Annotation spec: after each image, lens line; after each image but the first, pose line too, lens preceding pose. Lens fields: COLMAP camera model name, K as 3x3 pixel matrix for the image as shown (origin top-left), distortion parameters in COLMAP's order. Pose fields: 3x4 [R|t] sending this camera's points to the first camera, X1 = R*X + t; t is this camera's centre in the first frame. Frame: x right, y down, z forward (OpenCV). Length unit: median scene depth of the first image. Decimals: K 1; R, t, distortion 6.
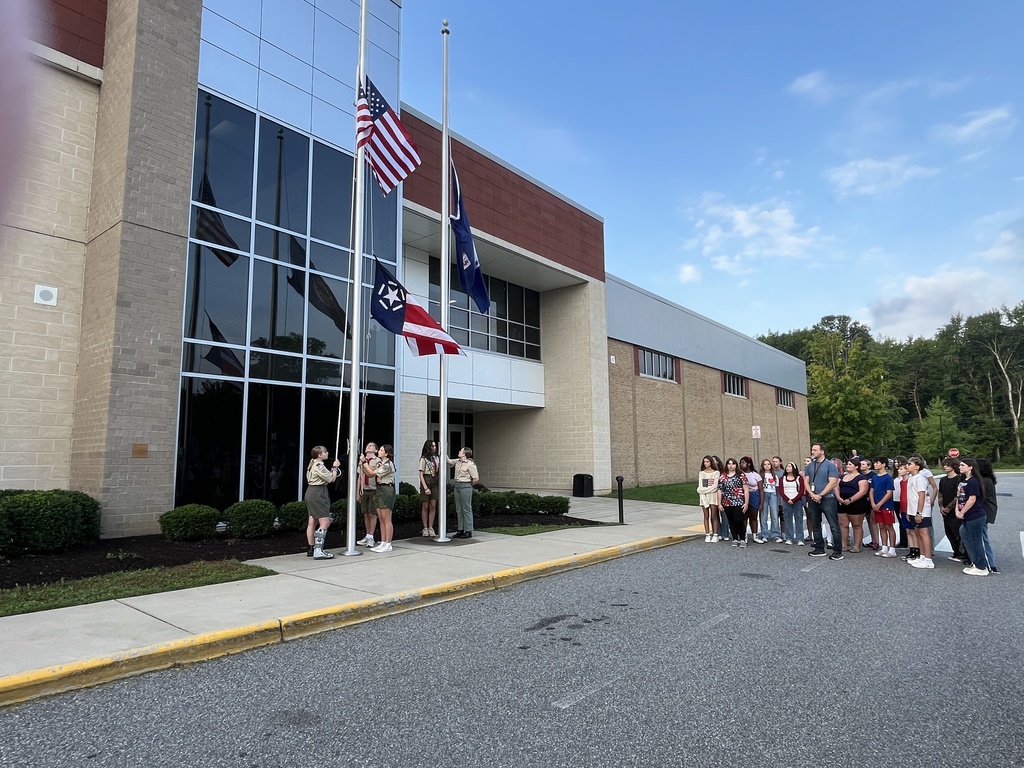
lens RADIAL K [[573.9, 0, 512.0], [0, 573.9, 384.0], [0, 0, 1]] dist [-0.001839, -0.017985]
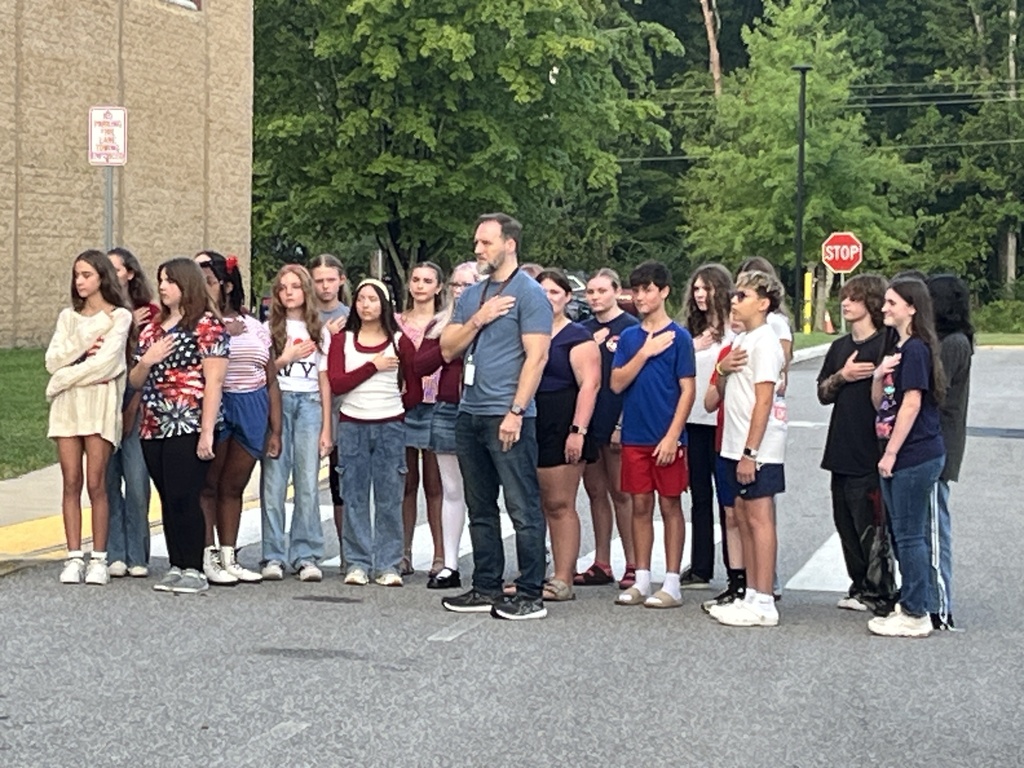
lens RADIAL K [[3915.4, 0, 512.0], [0, 3915.4, 384.0], [0, 0, 1]] dist [0.153372, -2.420637]
pose [[0.838054, -0.000580, 0.545586, -0.448195], [-0.088081, 0.986738, 0.136348, -0.068509], [-0.538430, -0.162323, 0.826889, -0.539665]]
